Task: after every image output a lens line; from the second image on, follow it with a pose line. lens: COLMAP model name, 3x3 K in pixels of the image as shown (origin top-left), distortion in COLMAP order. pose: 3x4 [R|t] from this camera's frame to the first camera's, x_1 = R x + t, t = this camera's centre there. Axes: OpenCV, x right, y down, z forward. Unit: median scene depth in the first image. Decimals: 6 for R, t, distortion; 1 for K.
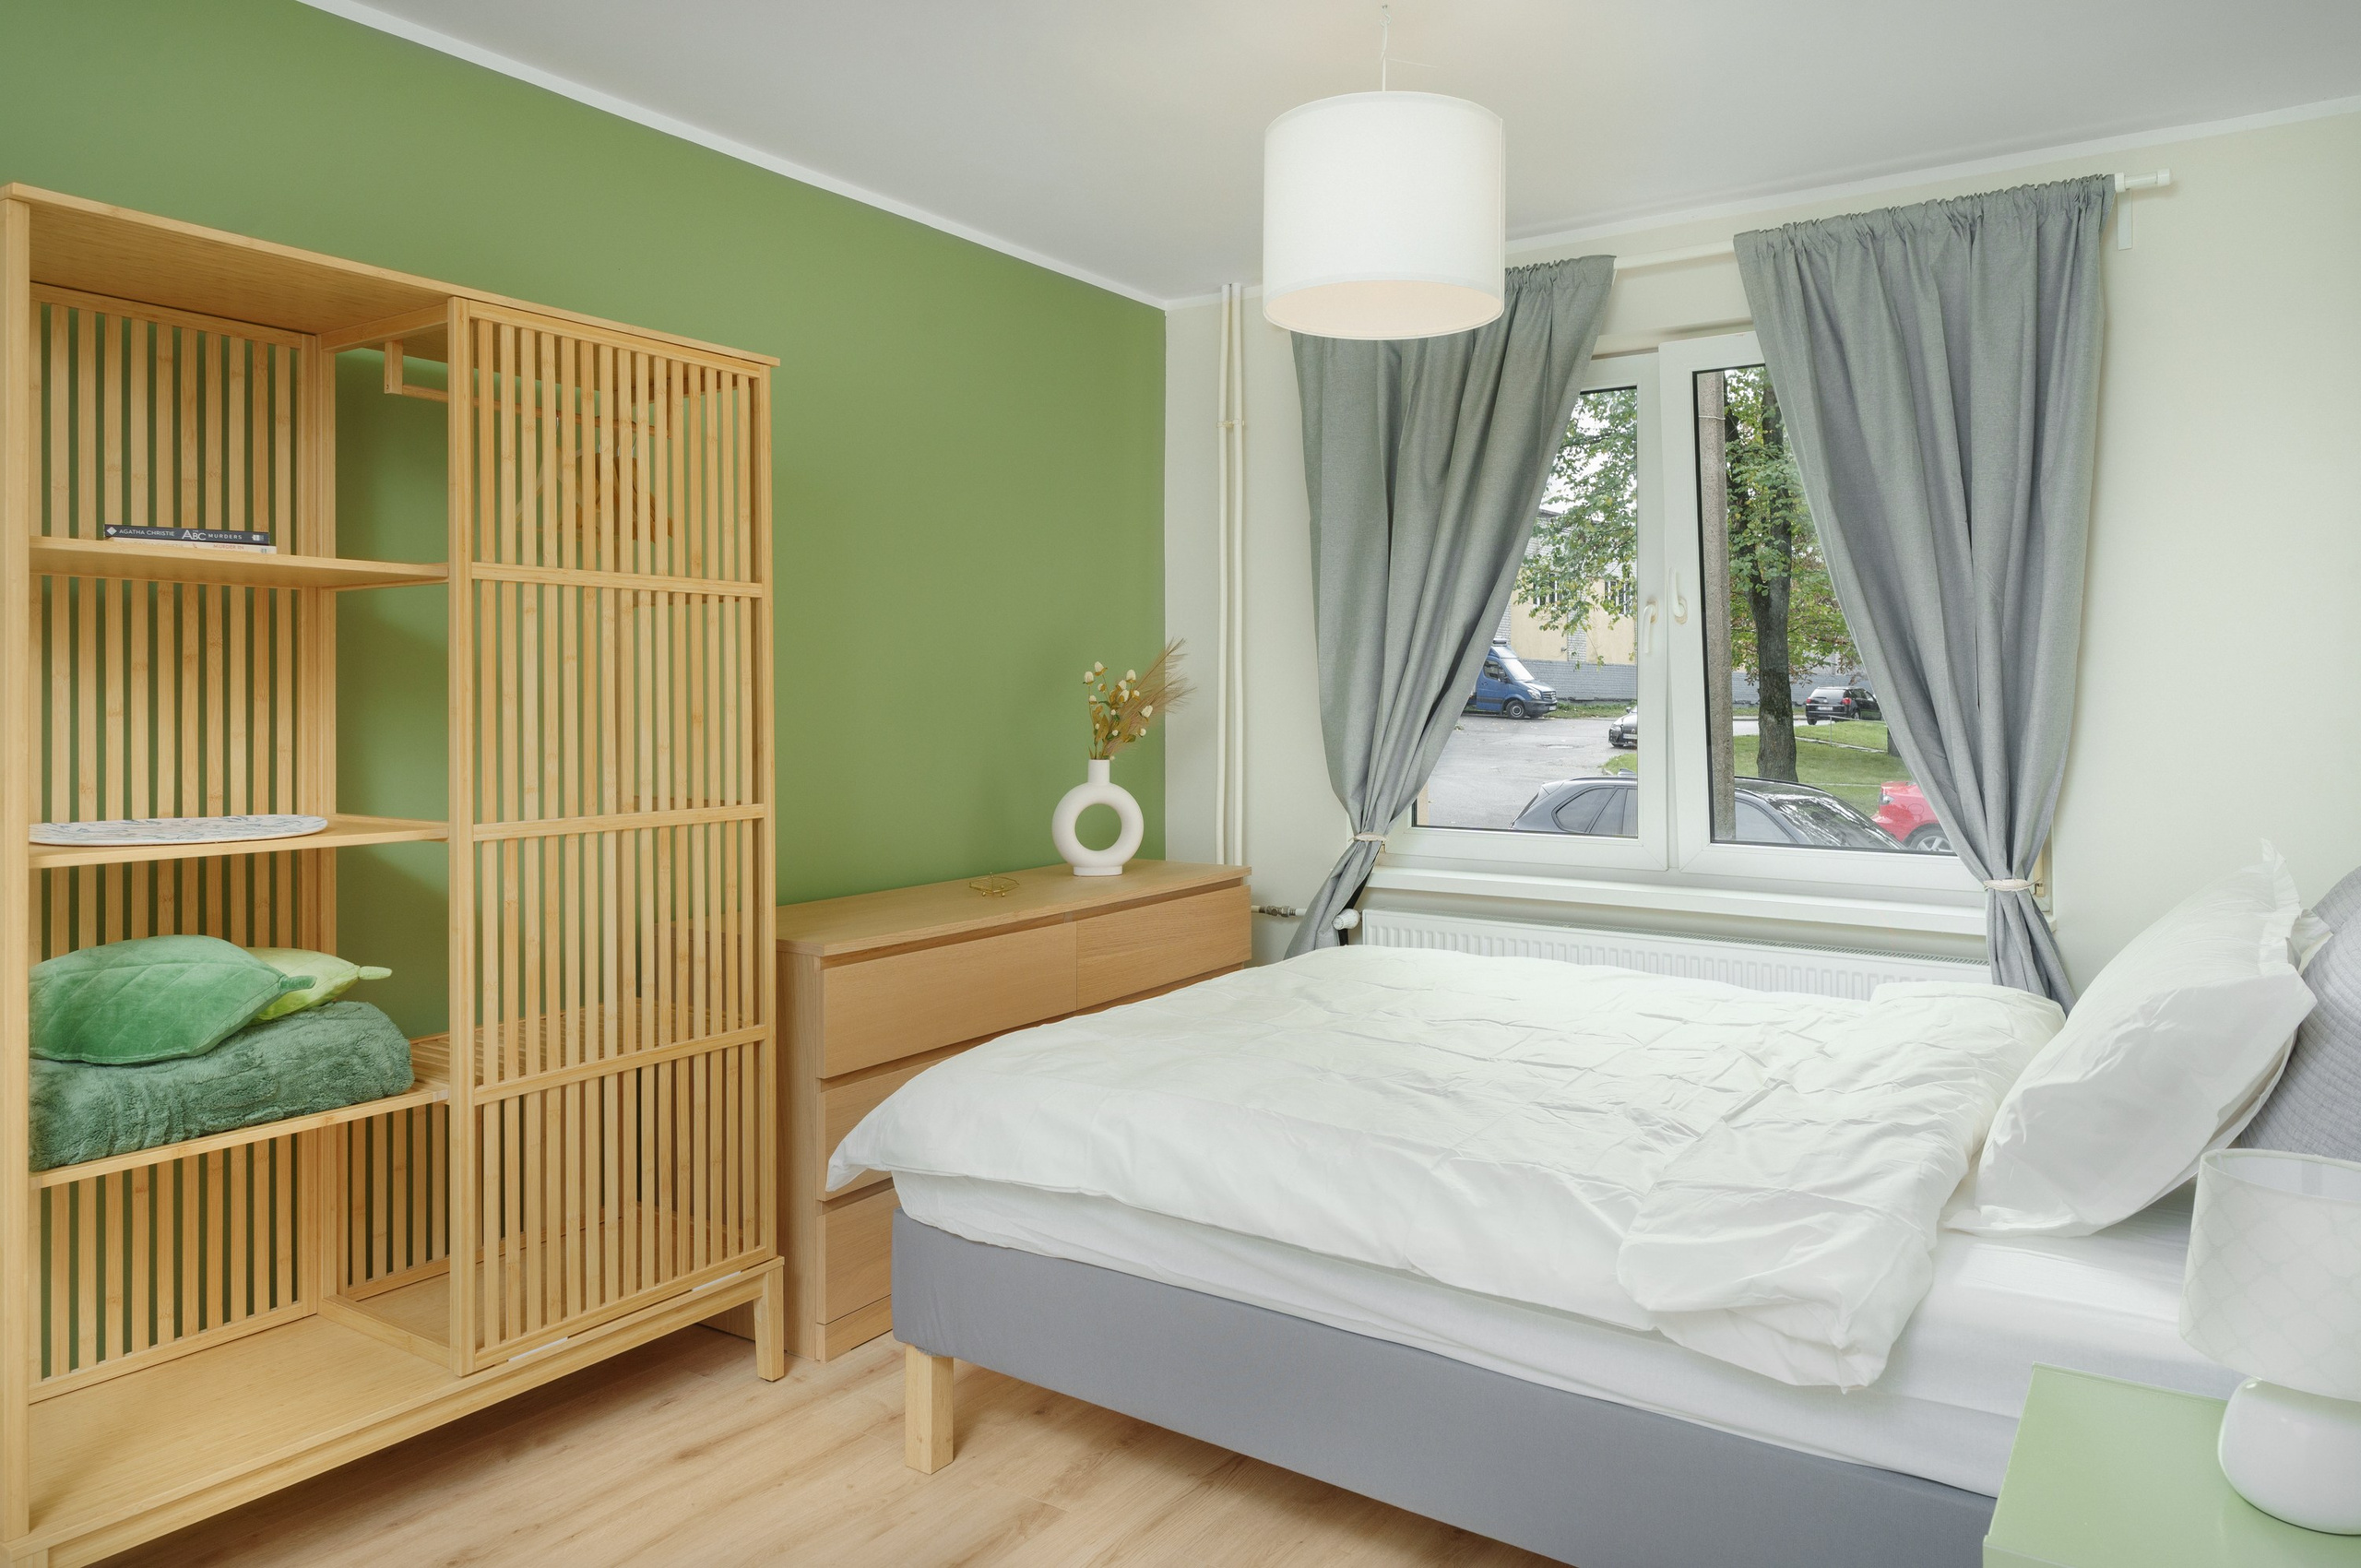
lens RADIAL K [[1587.1, 0, 1112.0], [0, 1587.1, 703.4], [0, 0, 1]] dist [0.006656, -0.000570]
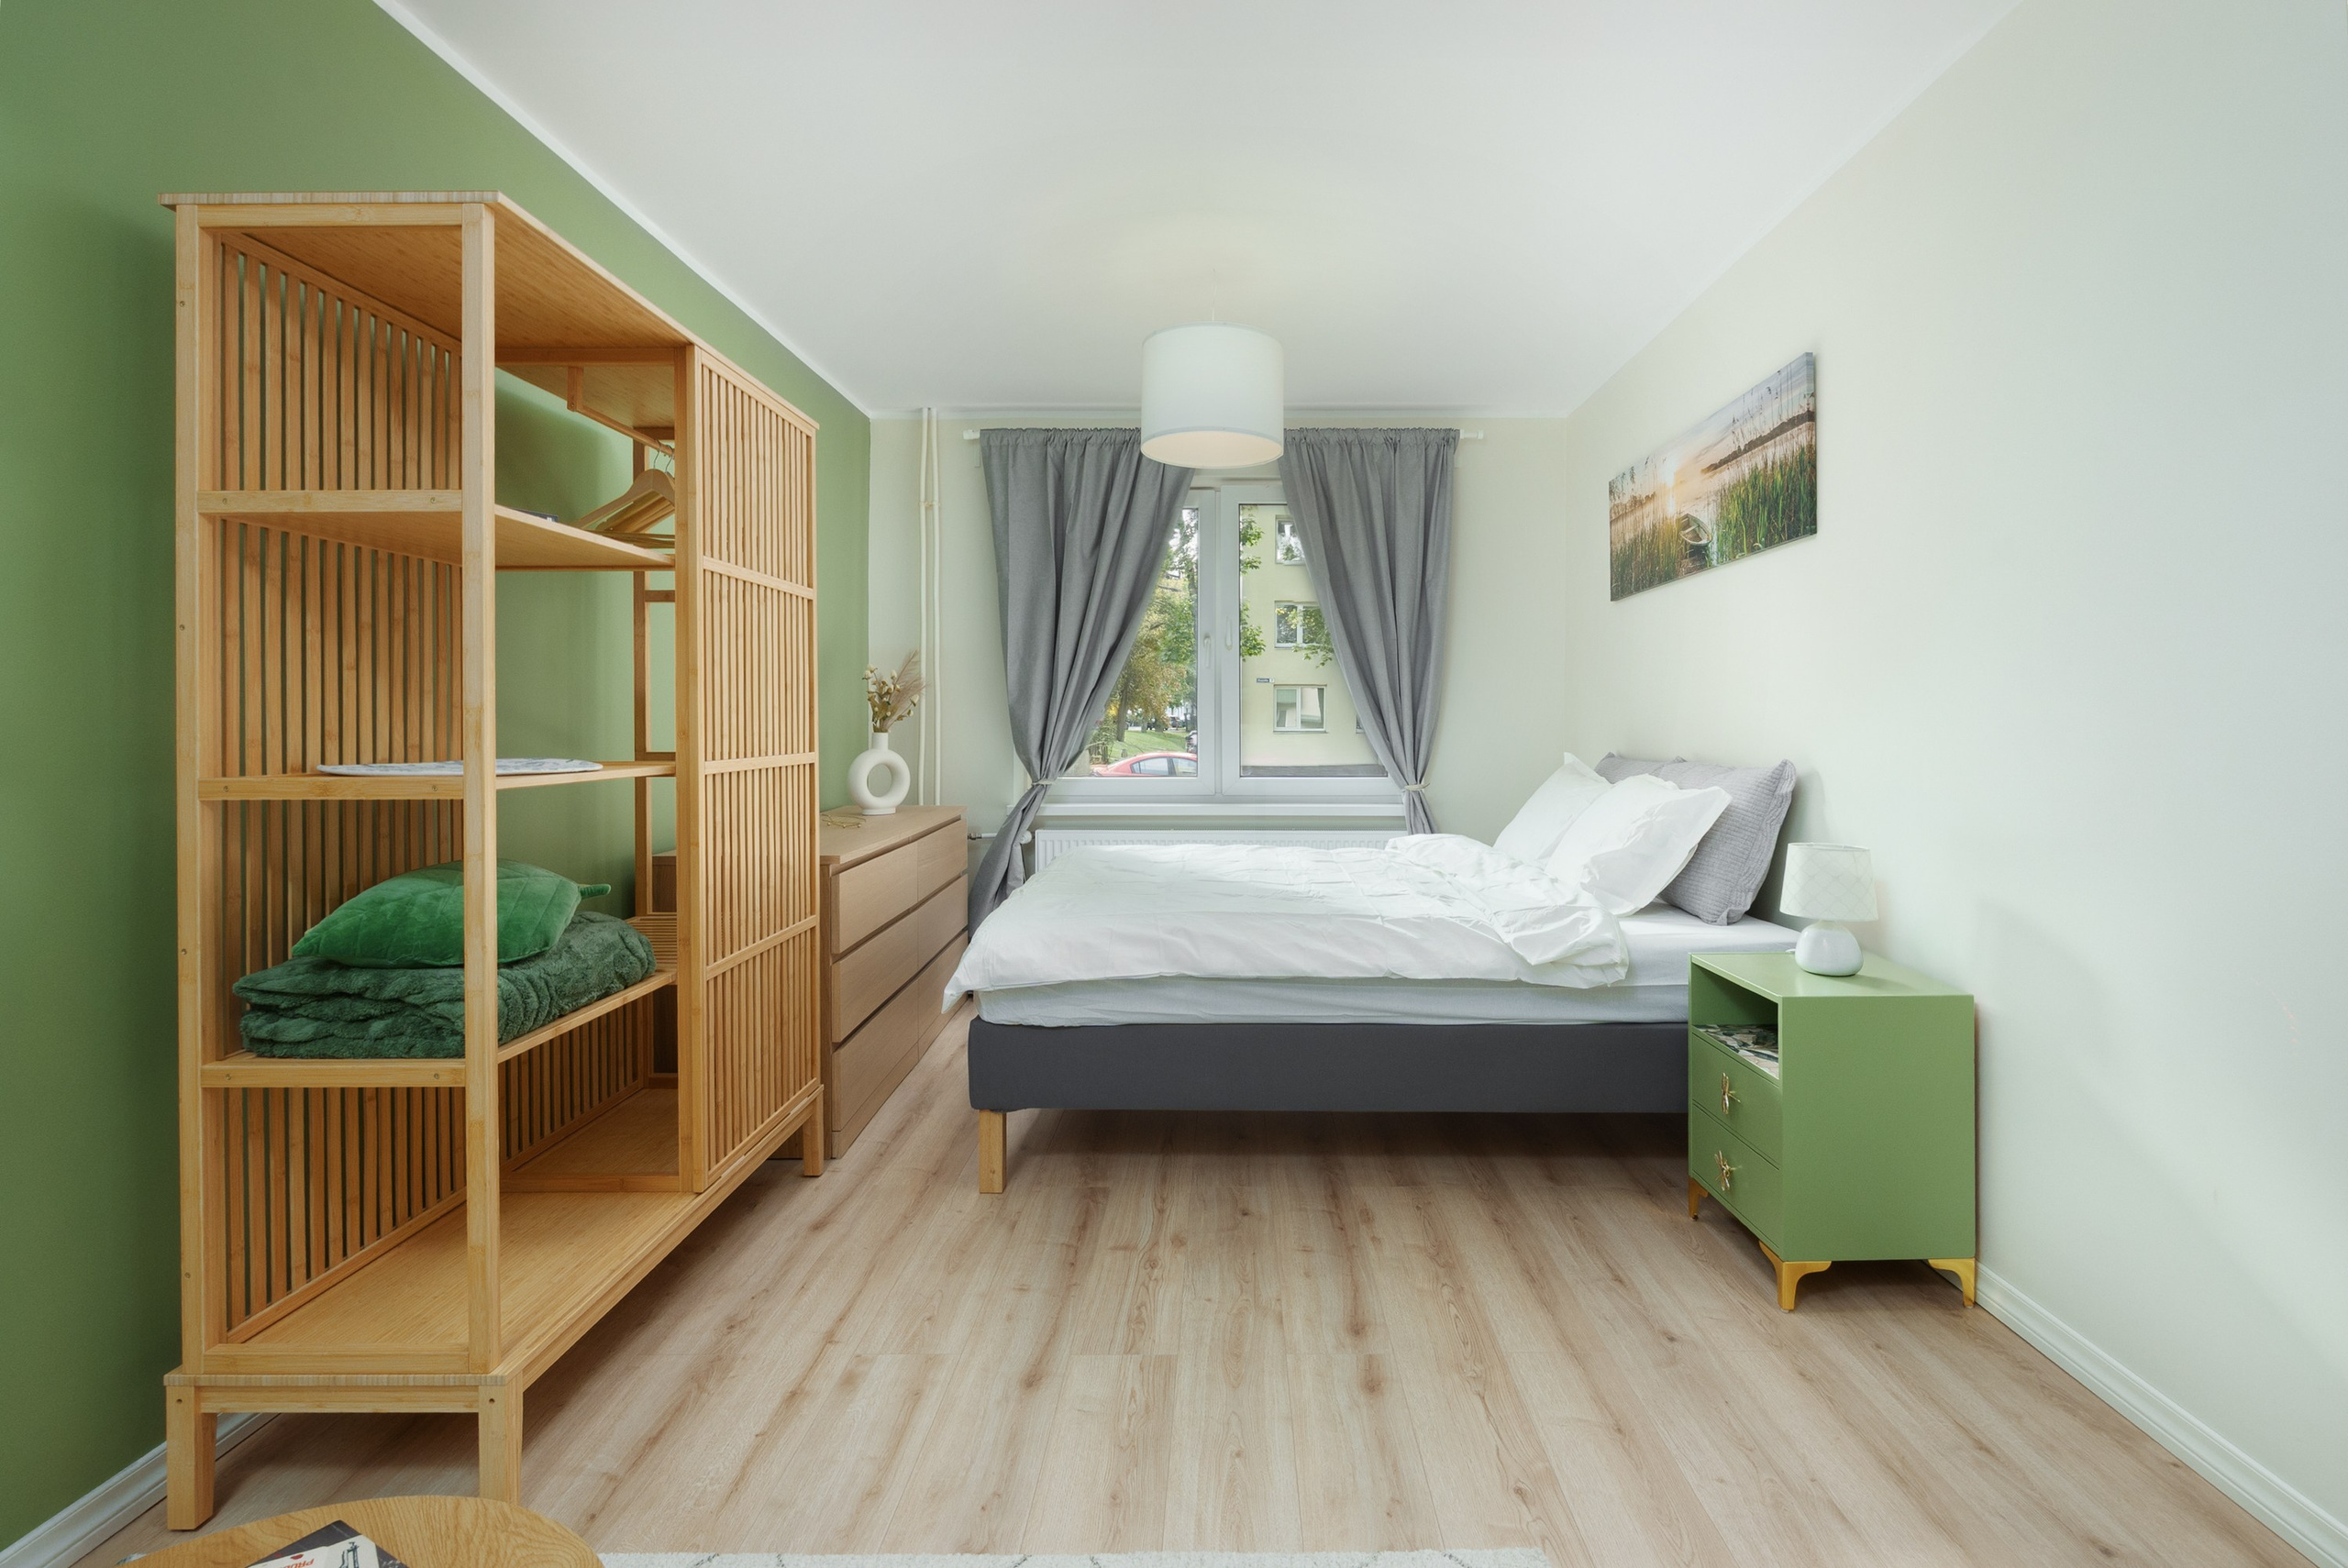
lens RADIAL K [[1119.1, 0, 1194.6], [0, 1119.1, 735.0], [0, 0, 1]] dist [-0.006638, -0.000046]
pose [[0.822909, -0.007707, 0.568120, -0.431269], [0.001531, 0.999934, 0.011348, 0.033284], [-0.568170, -0.008469, 0.822867, 0.028261]]
